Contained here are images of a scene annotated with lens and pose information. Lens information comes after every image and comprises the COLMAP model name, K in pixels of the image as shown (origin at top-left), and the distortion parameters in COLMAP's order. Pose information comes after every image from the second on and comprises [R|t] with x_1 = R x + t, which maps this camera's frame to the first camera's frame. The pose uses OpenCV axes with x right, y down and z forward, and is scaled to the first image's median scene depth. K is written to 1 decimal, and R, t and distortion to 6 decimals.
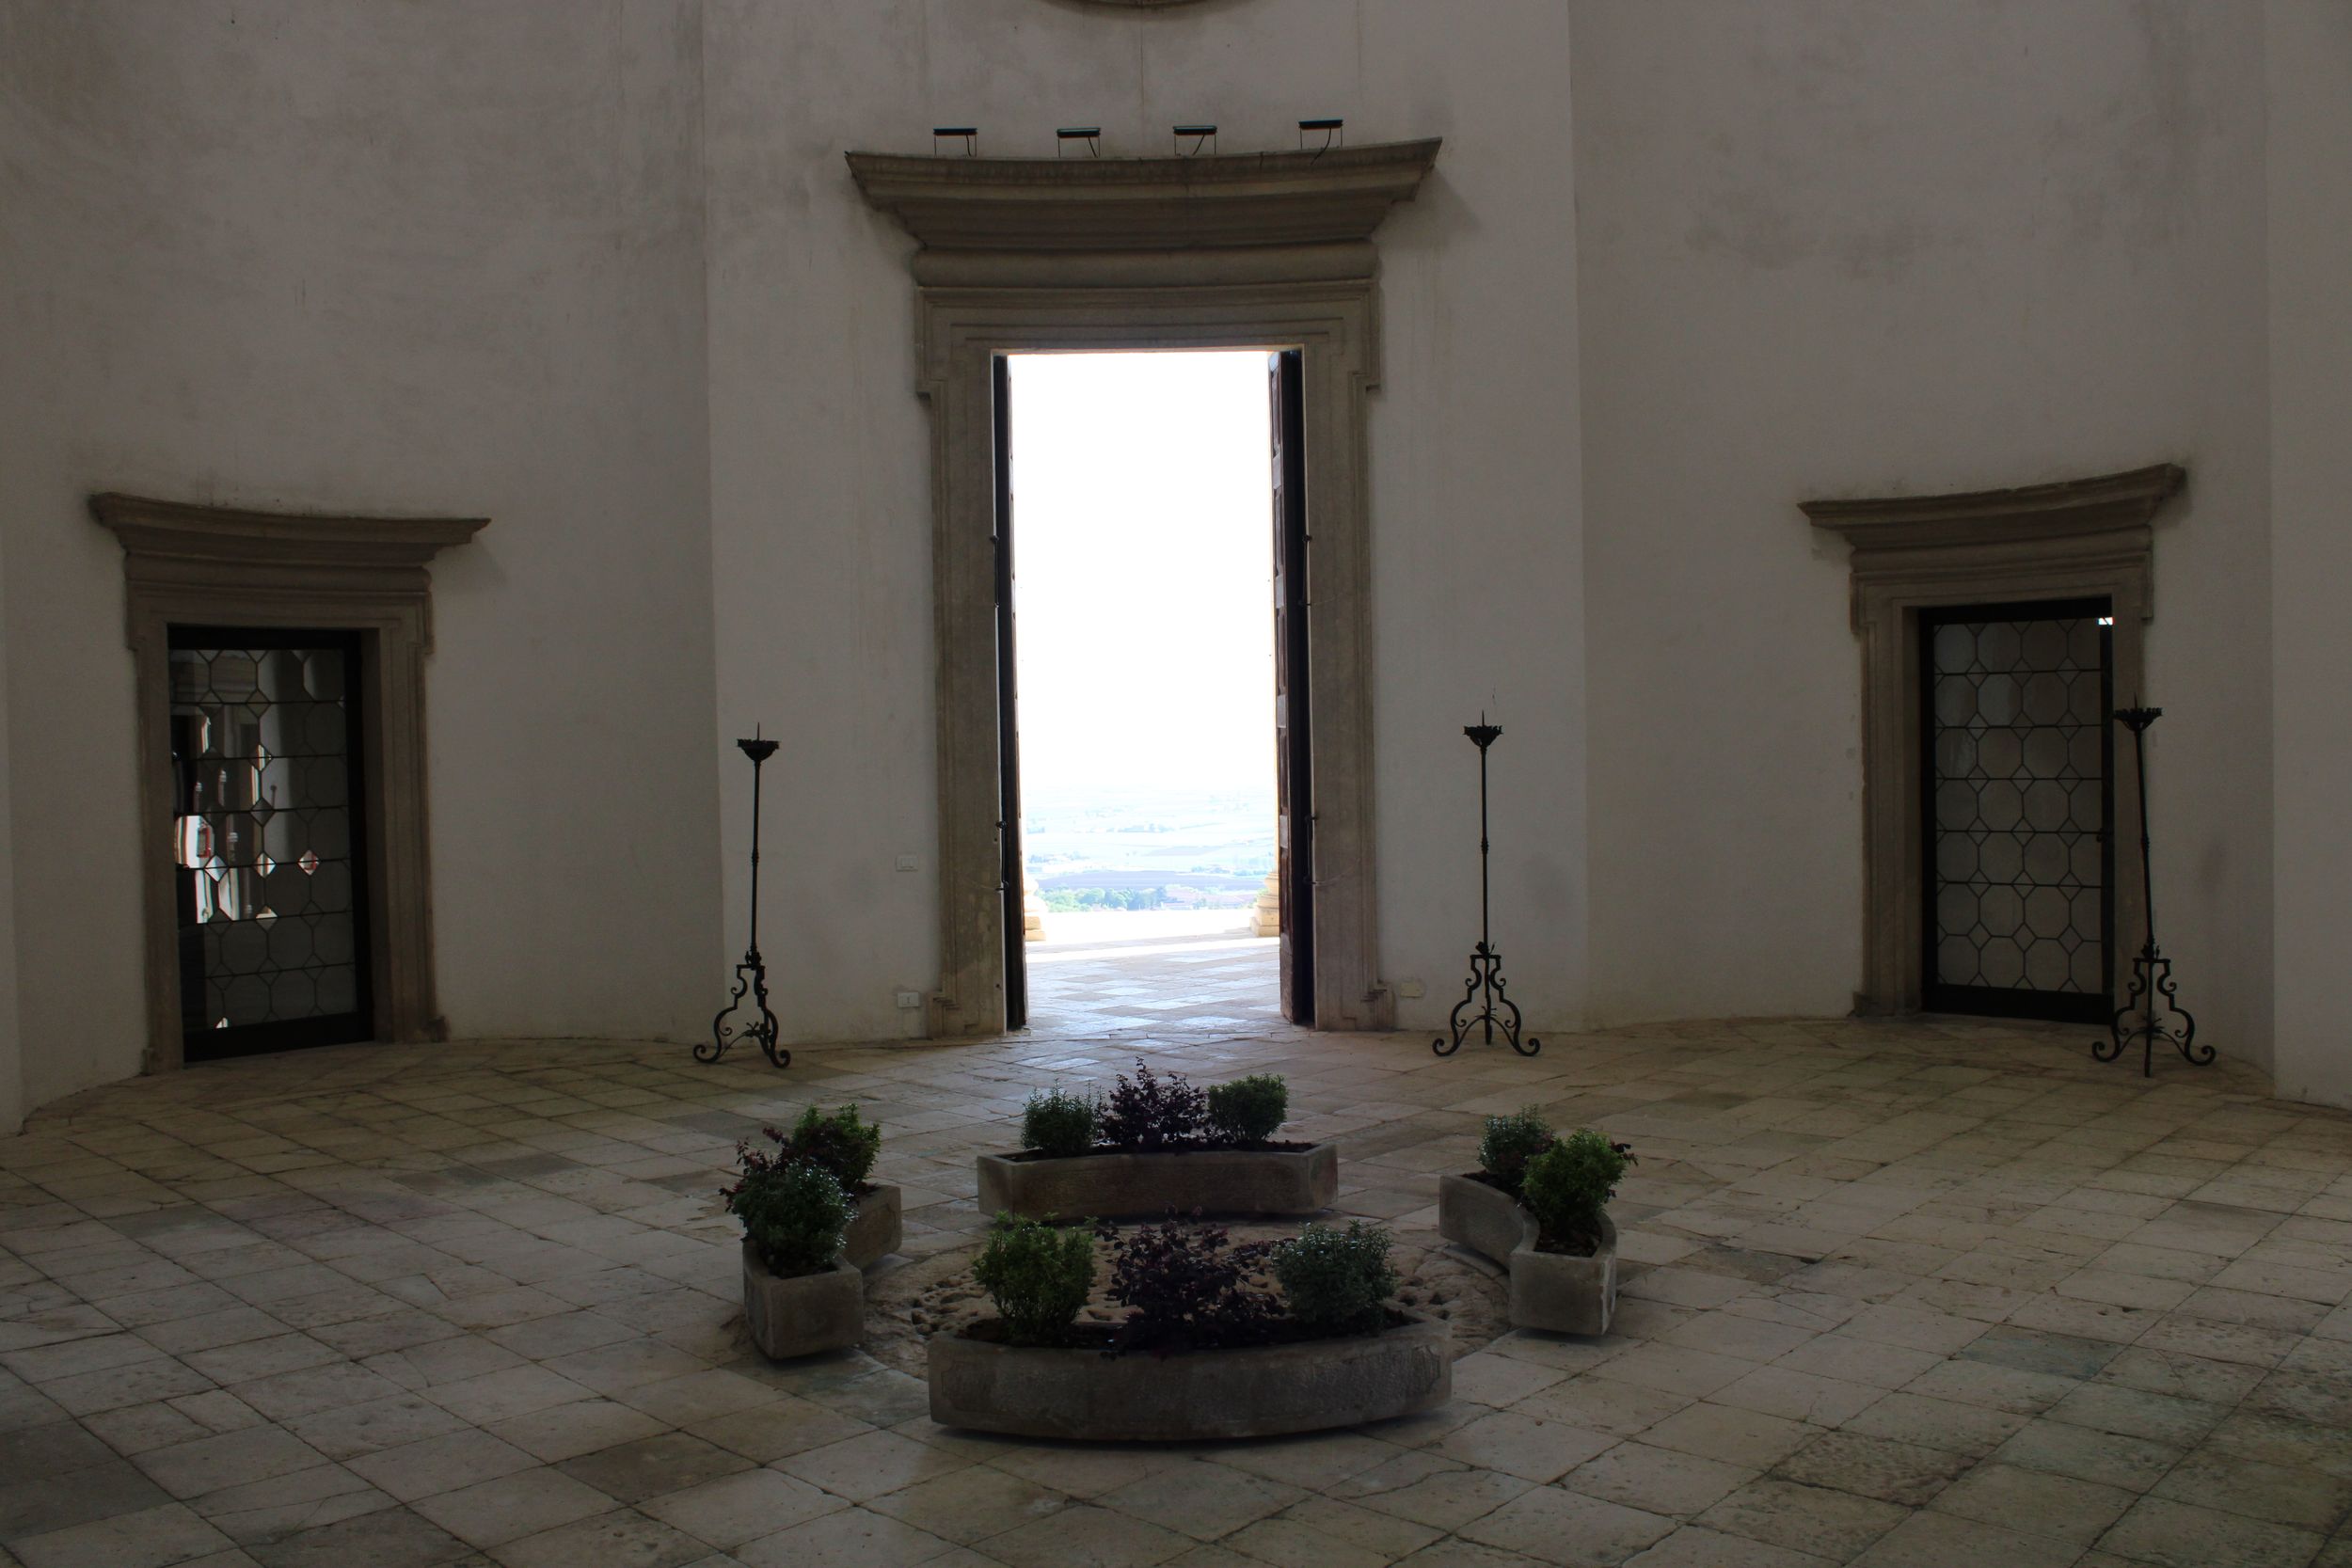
lens RADIAL K [[1983.4, 0, 1184.3], [0, 1983.4, 791.7], [0, 0, 1]] dist [-0.160646, 0.153030]
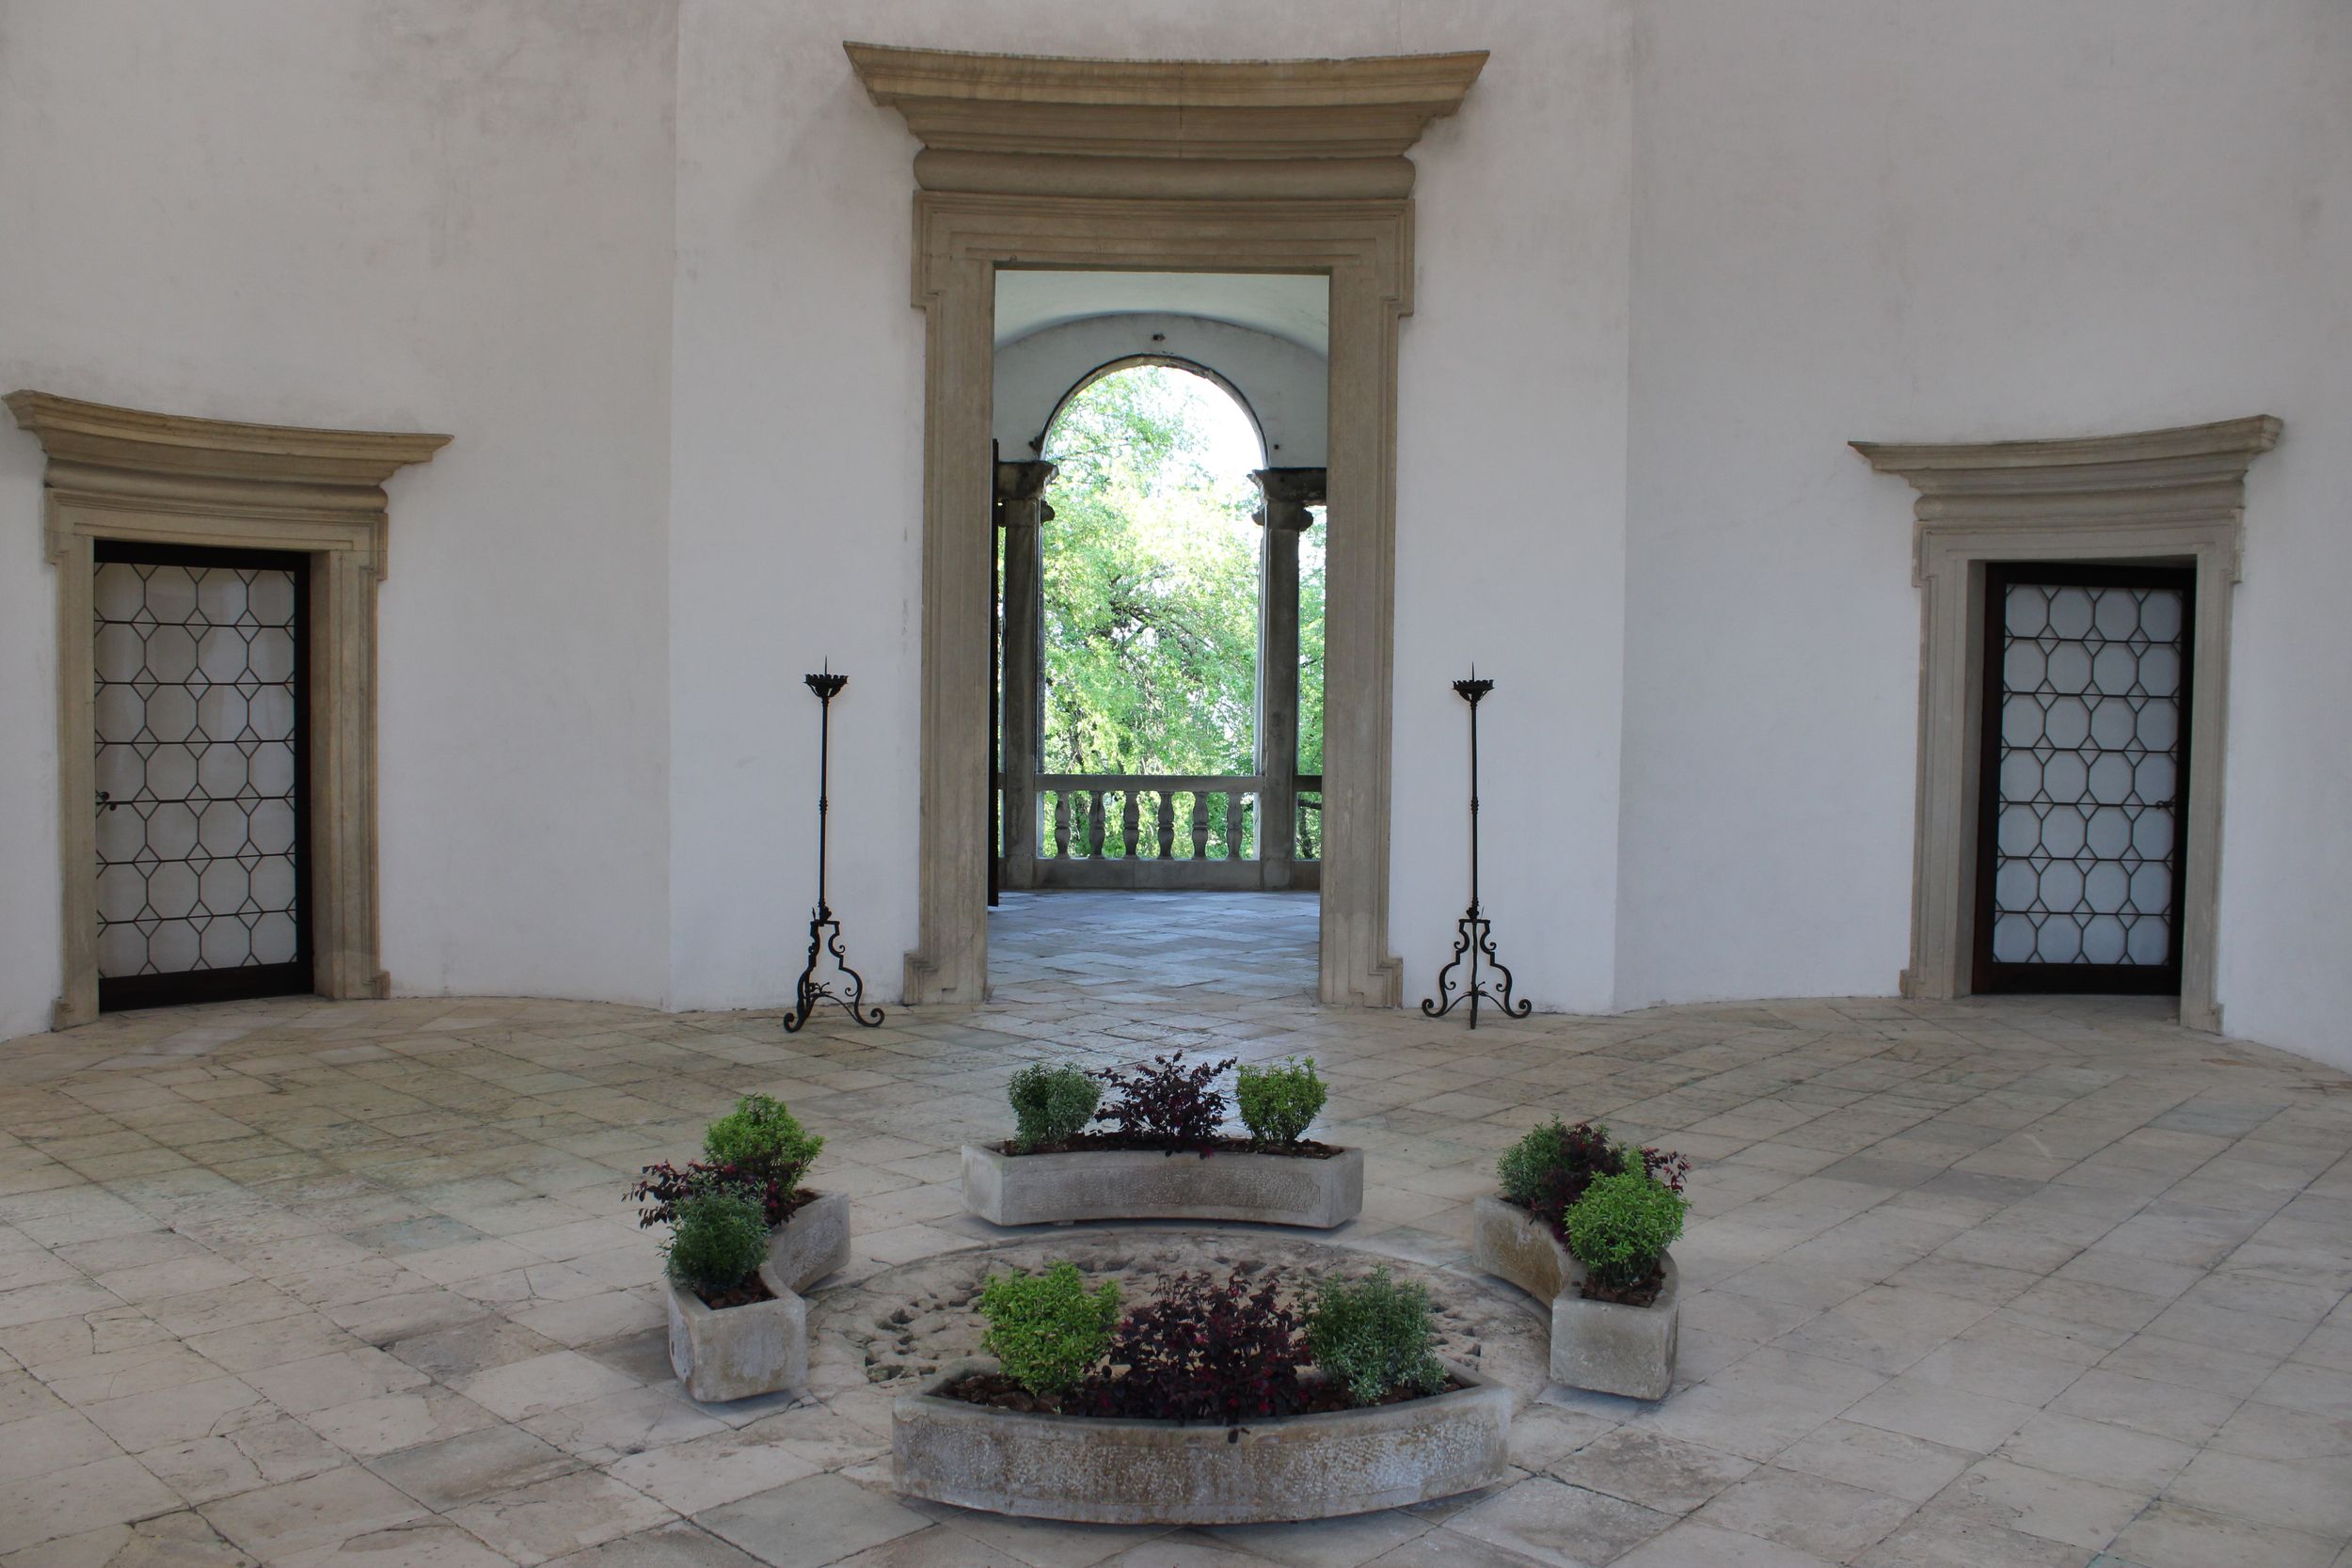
lens RADIAL K [[1975.8, 0, 1177.6], [0, 1975.8, 797.4], [0, 0, 1]] dist [-0.166577, 0.157903]
pose [[-0.999987, 0.005075, 0.000767, -0.003068], [0.005118, 0.997236, 0.074116, -0.022870], [-0.000388, 0.074119, -0.997249, 0.995990]]
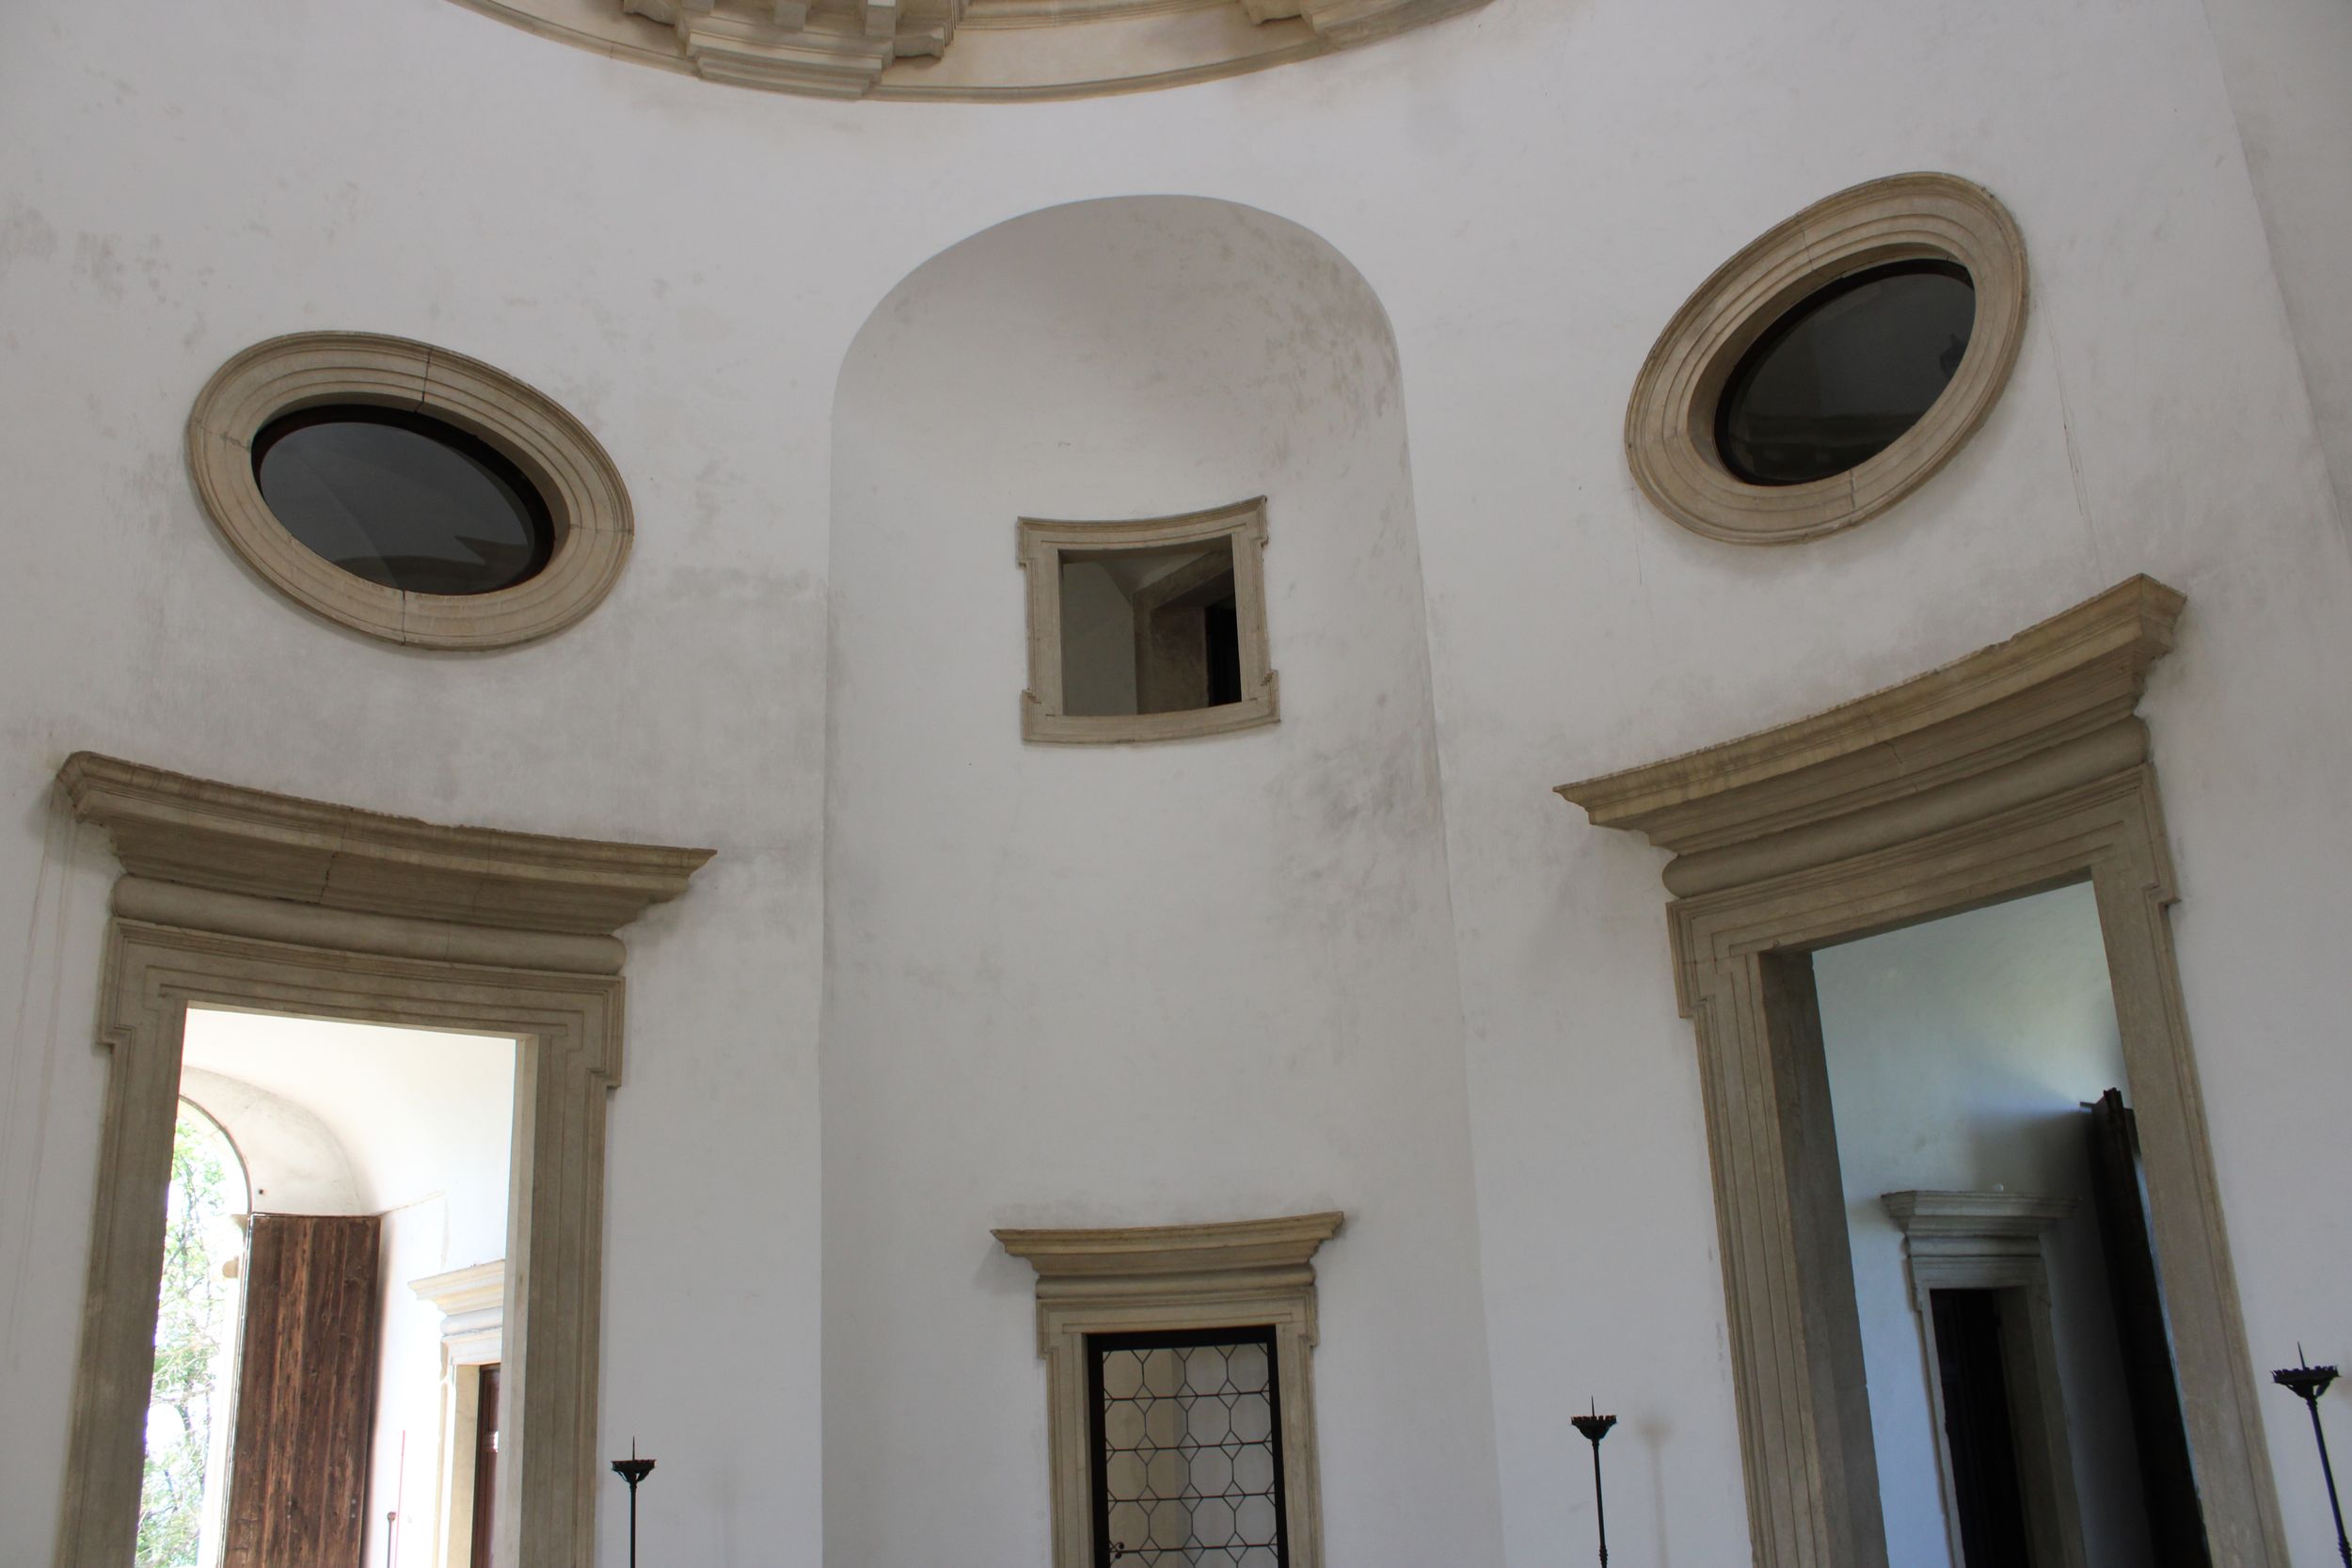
lens RADIAL K [[1967.4, 0, 1178.4], [0, 1967.4, 800.3], [0, 0, 1]] dist [-0.165482, 0.149833]
pose [[-0.607655, 0.286682, 0.740655, -0.434567], [0.075280, 0.949170, -0.305629, -0.024938], [-0.790626, -0.129961, -0.598349, 0.793632]]
